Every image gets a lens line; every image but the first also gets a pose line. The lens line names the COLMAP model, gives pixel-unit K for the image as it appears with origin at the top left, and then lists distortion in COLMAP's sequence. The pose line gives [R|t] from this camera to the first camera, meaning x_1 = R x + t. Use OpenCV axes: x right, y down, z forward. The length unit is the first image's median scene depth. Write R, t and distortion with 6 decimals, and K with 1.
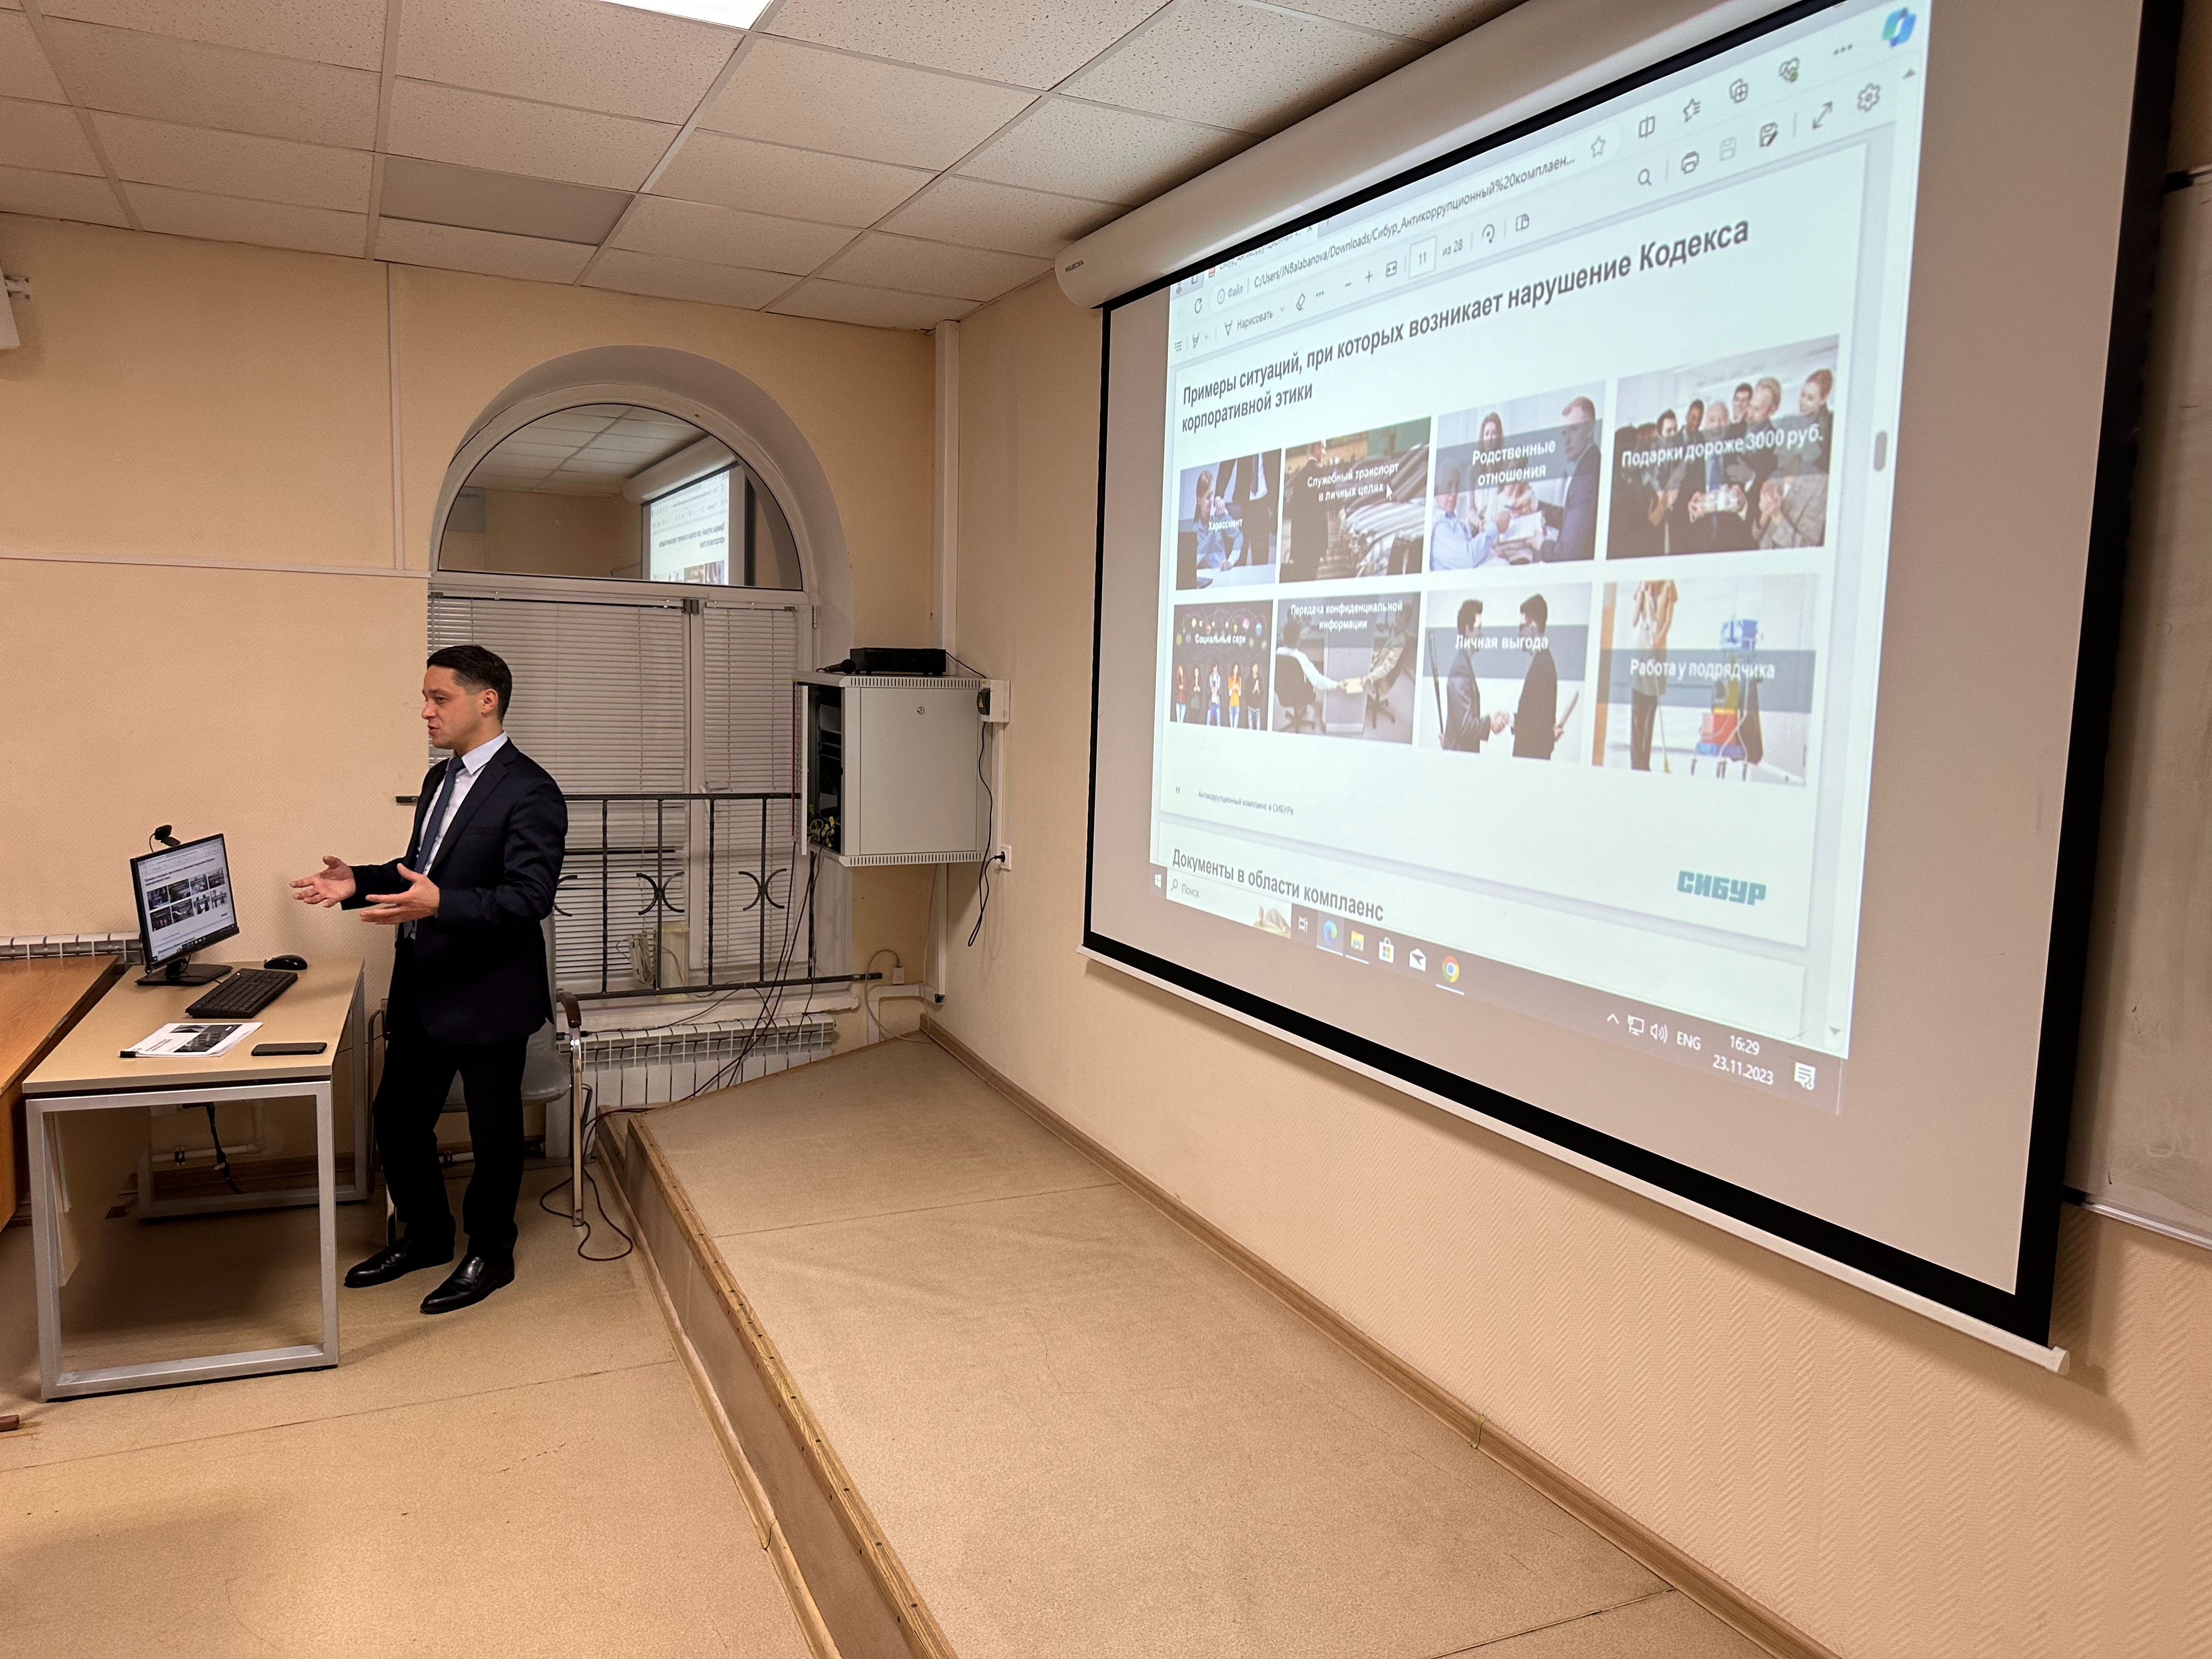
lens RADIAL K [[1583.1, 0, 1106.0], [0, 1583.1, 829.5], [0, 0, 1]] dist [0.083139, -0.132039]
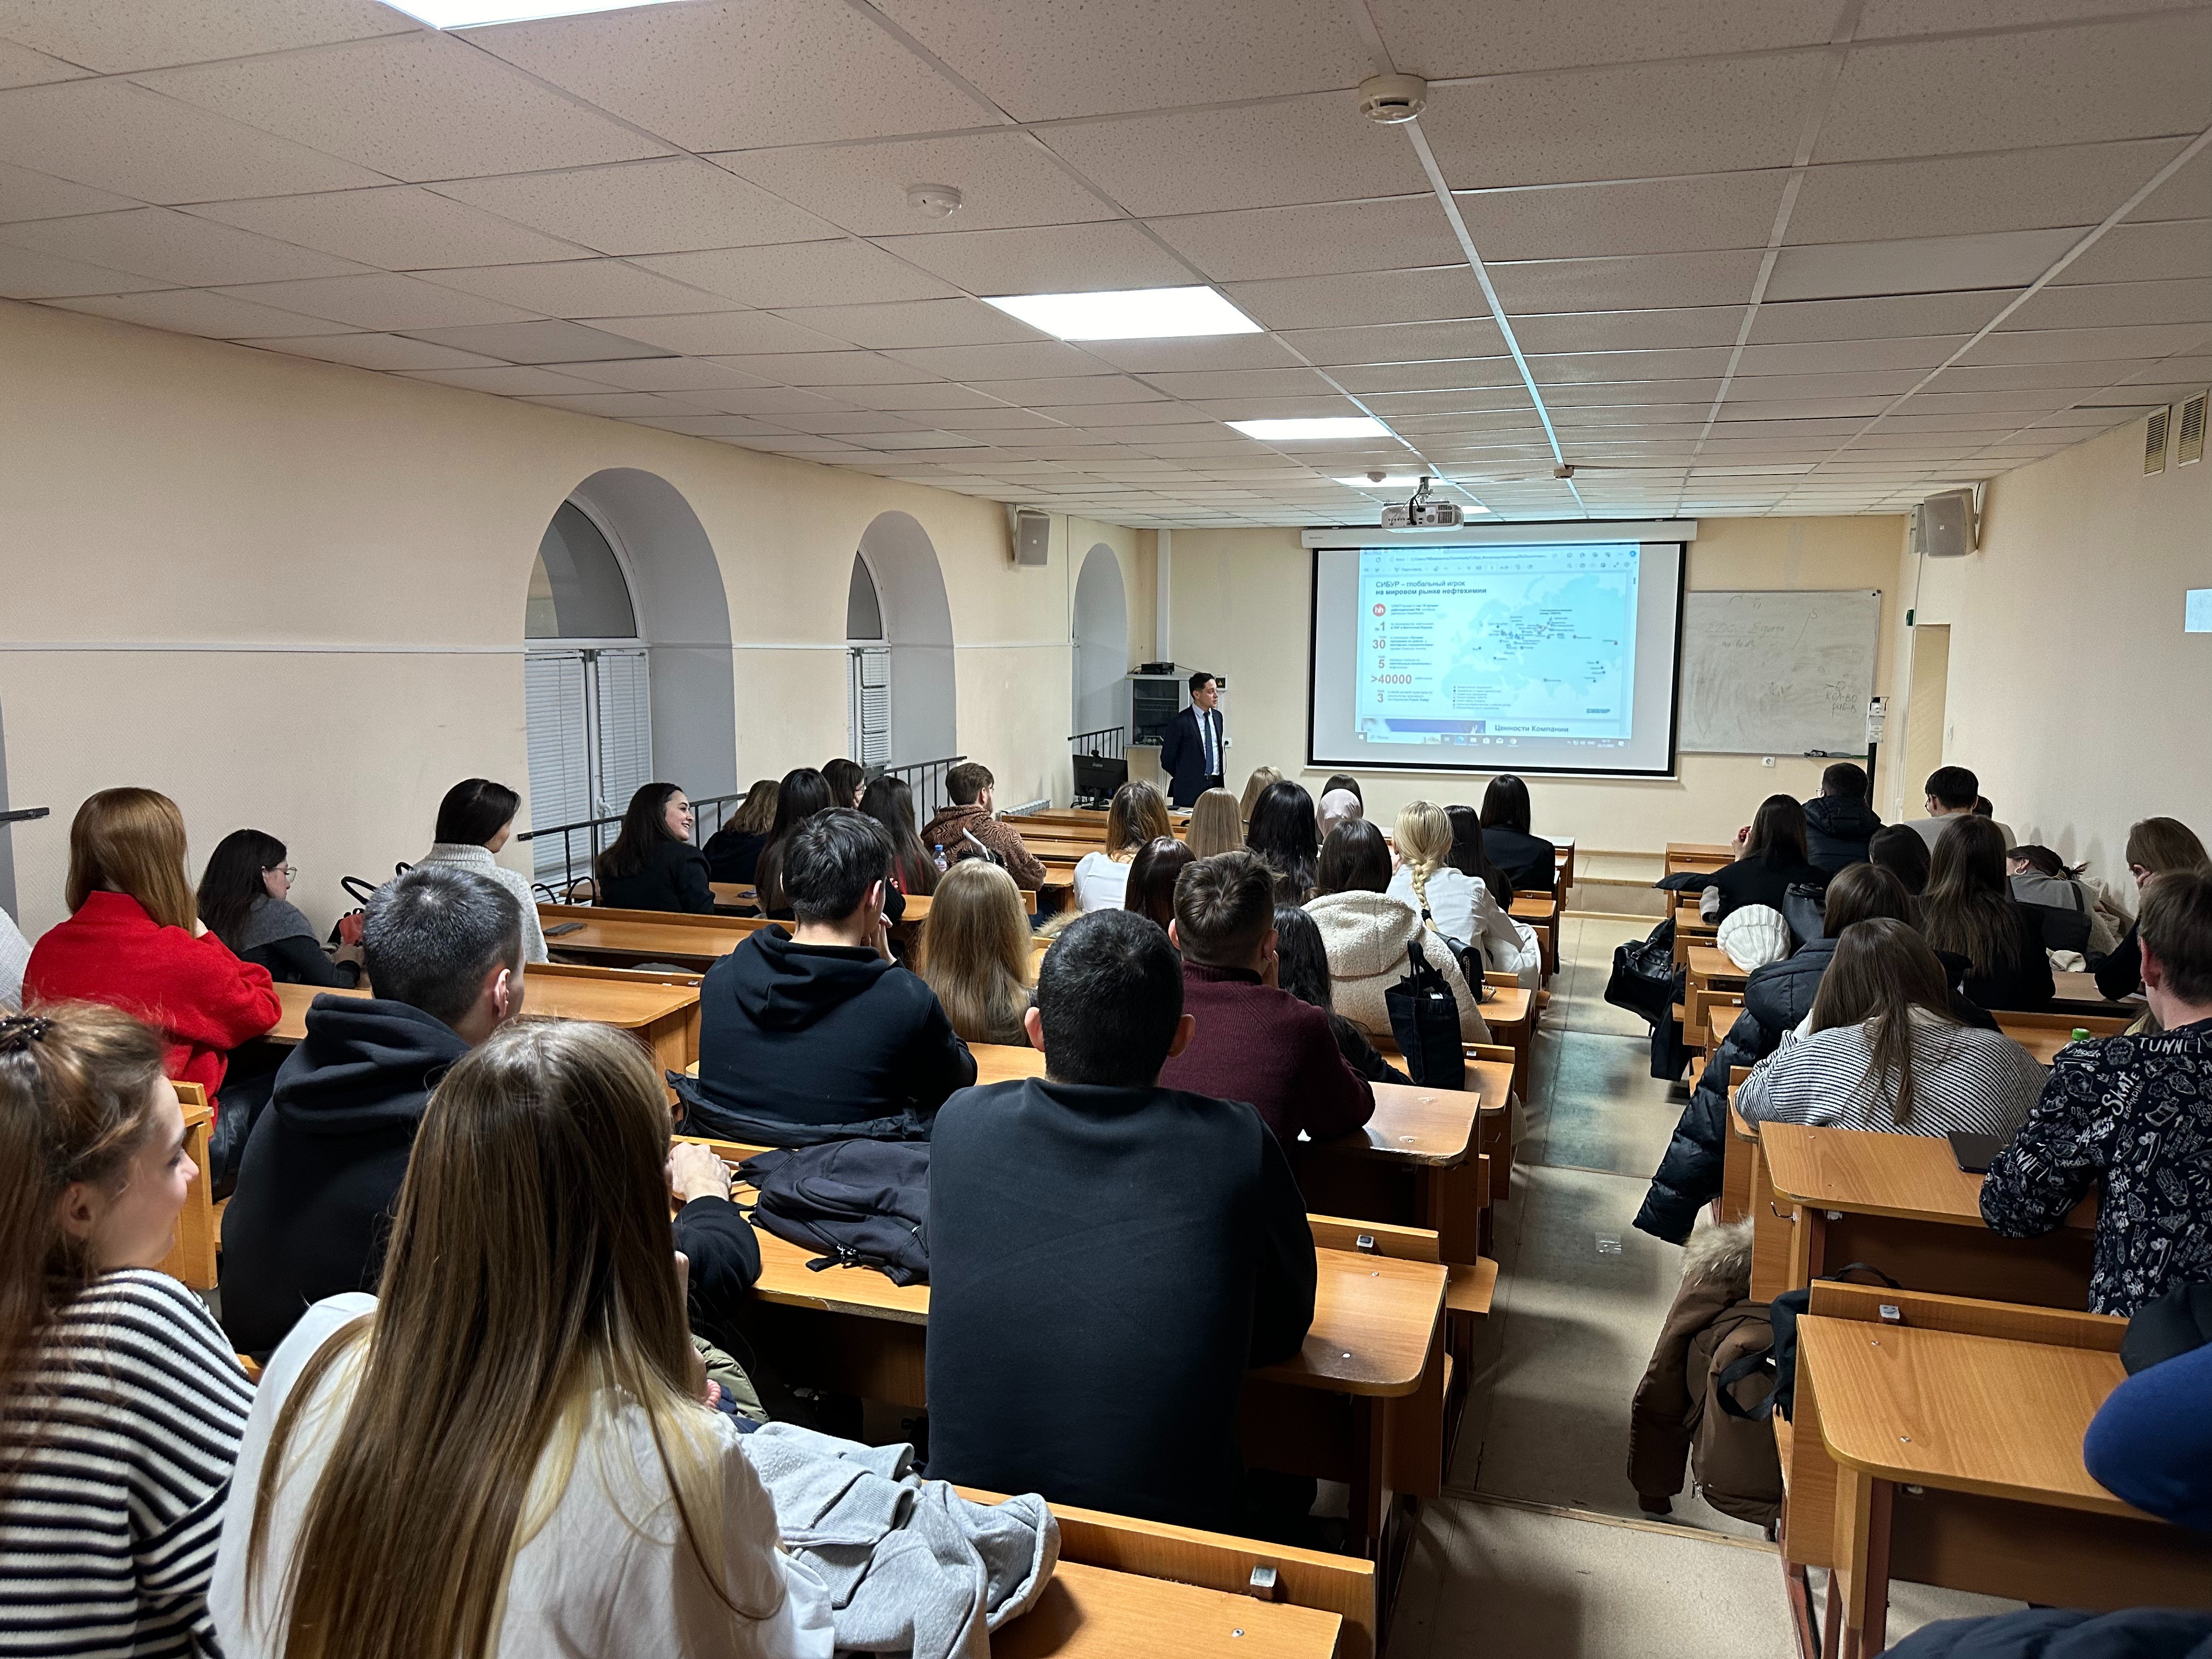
lens RADIAL K [[1583.1, 0, 1106.0], [0, 1583.1, 829.5], [0, 0, 1]] dist [0.083139, -0.132039]
pose [[0.698126, -0.115943, 0.706525, -4.289191], [0.092020, 0.993147, 0.072052, -0.097791], [-0.710037, 0.014713, 0.704011, -1.432993]]
